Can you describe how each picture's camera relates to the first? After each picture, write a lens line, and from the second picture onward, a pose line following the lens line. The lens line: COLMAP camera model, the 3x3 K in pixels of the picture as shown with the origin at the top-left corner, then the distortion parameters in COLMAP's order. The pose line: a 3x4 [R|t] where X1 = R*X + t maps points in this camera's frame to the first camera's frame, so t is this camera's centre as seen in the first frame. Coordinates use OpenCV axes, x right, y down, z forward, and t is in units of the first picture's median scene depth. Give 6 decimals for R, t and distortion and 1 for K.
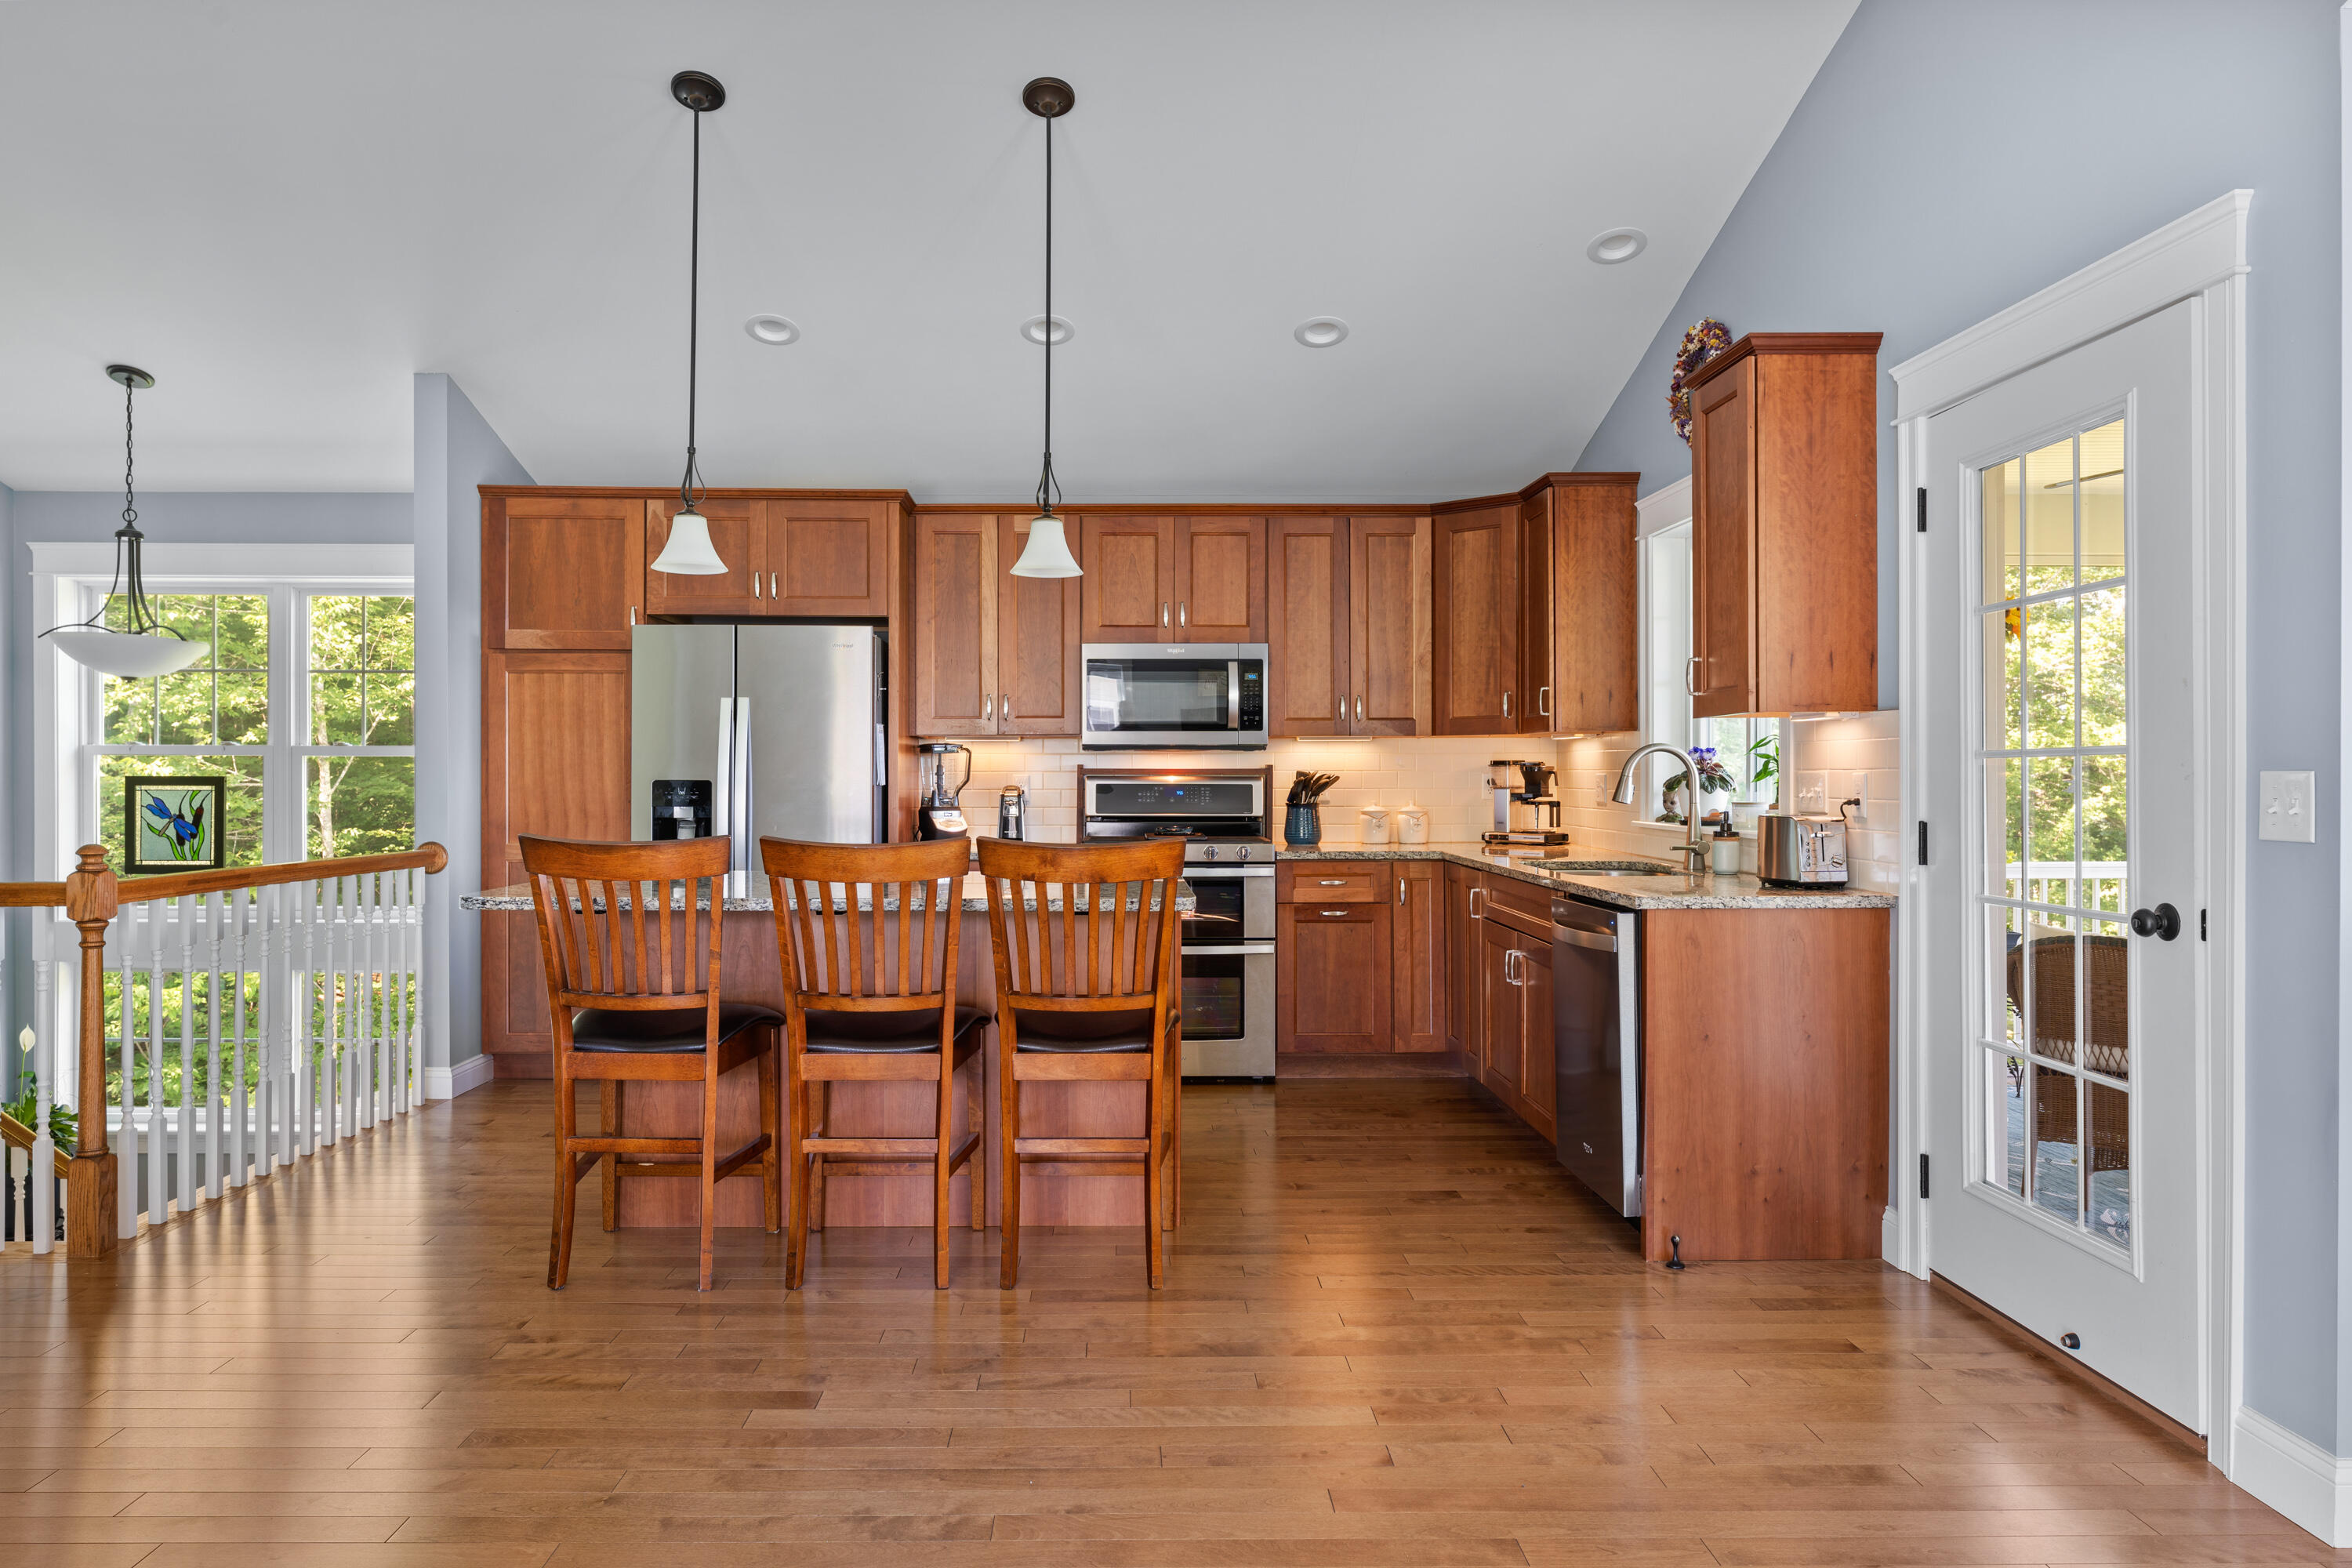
lens RADIAL K [[1500.2, 0, 1176.8], [0, 1500.2, 774.0], [0, 0, 1]] dist [0.009613, 0.005088]
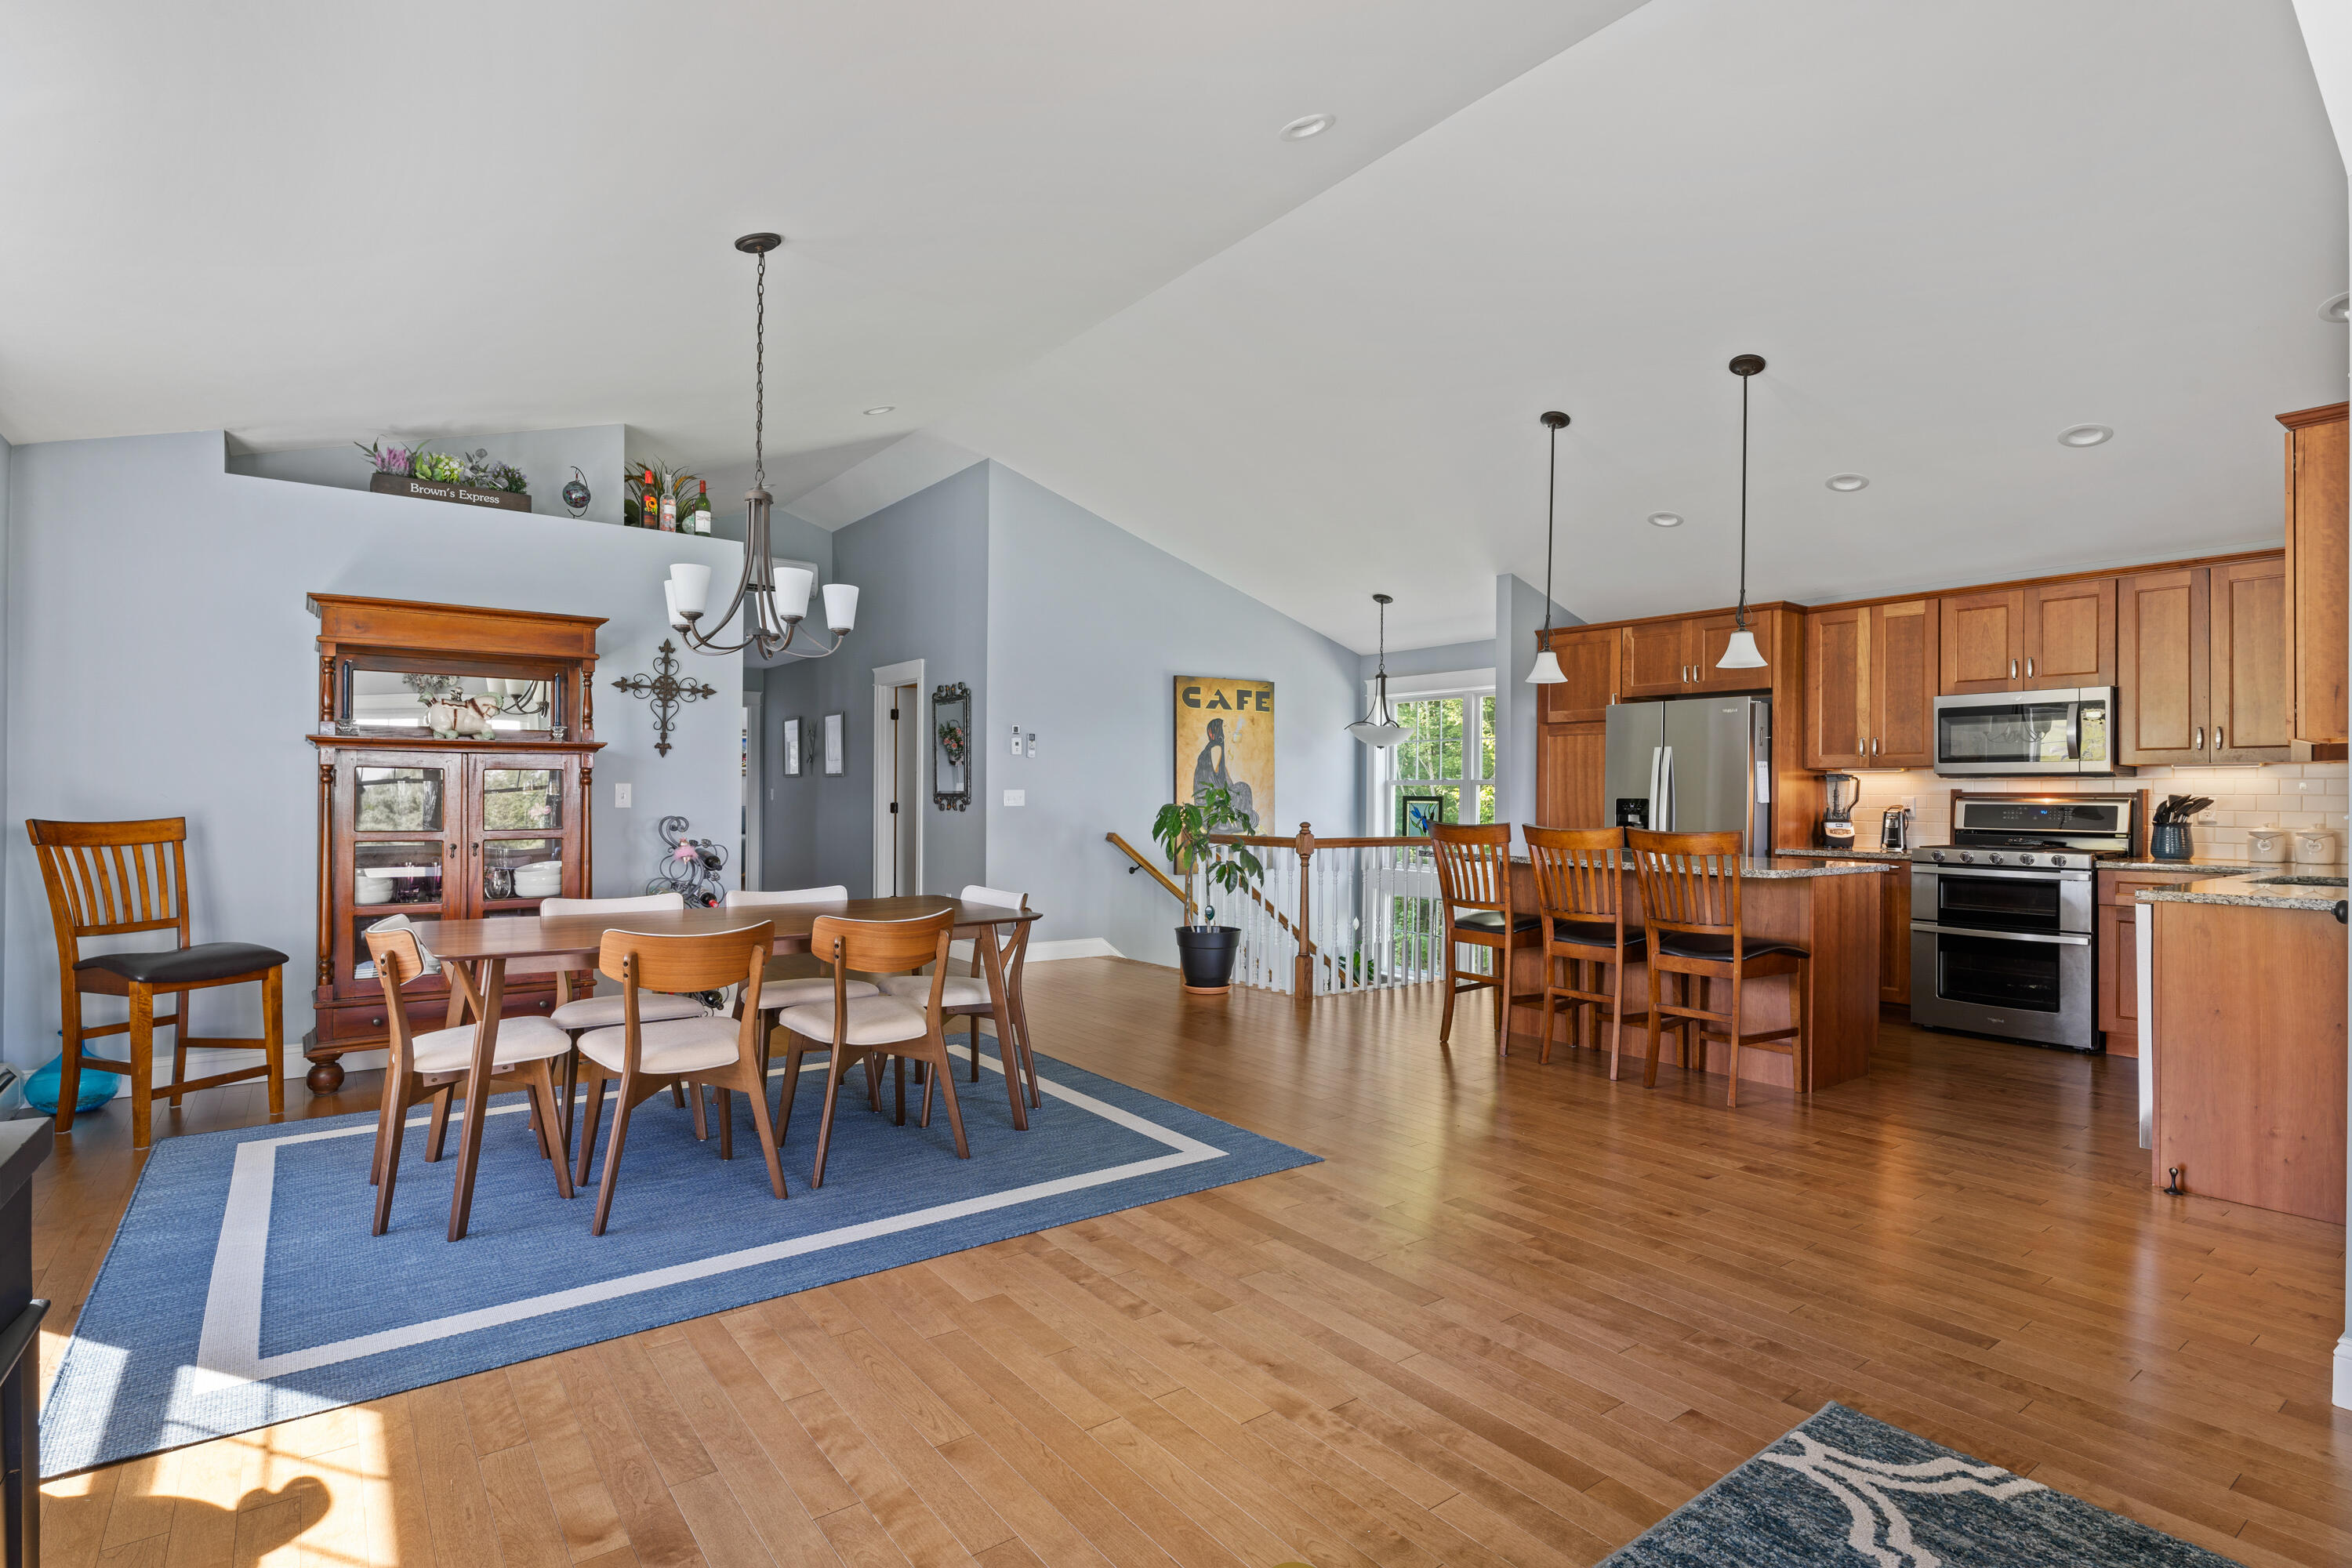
lens RADIAL K [[1121.9, 0, 1183.3], [0, 1121.9, 790.5], [0, 0, 1]] dist [-0.001045, -0.000254]
pose [[0.601078, 0.000087, -0.799190, 0.336104], [-0.007843, 0.999952, -0.005791, 0.006164], [0.799152, 0.009749, 0.601050, -0.116773]]
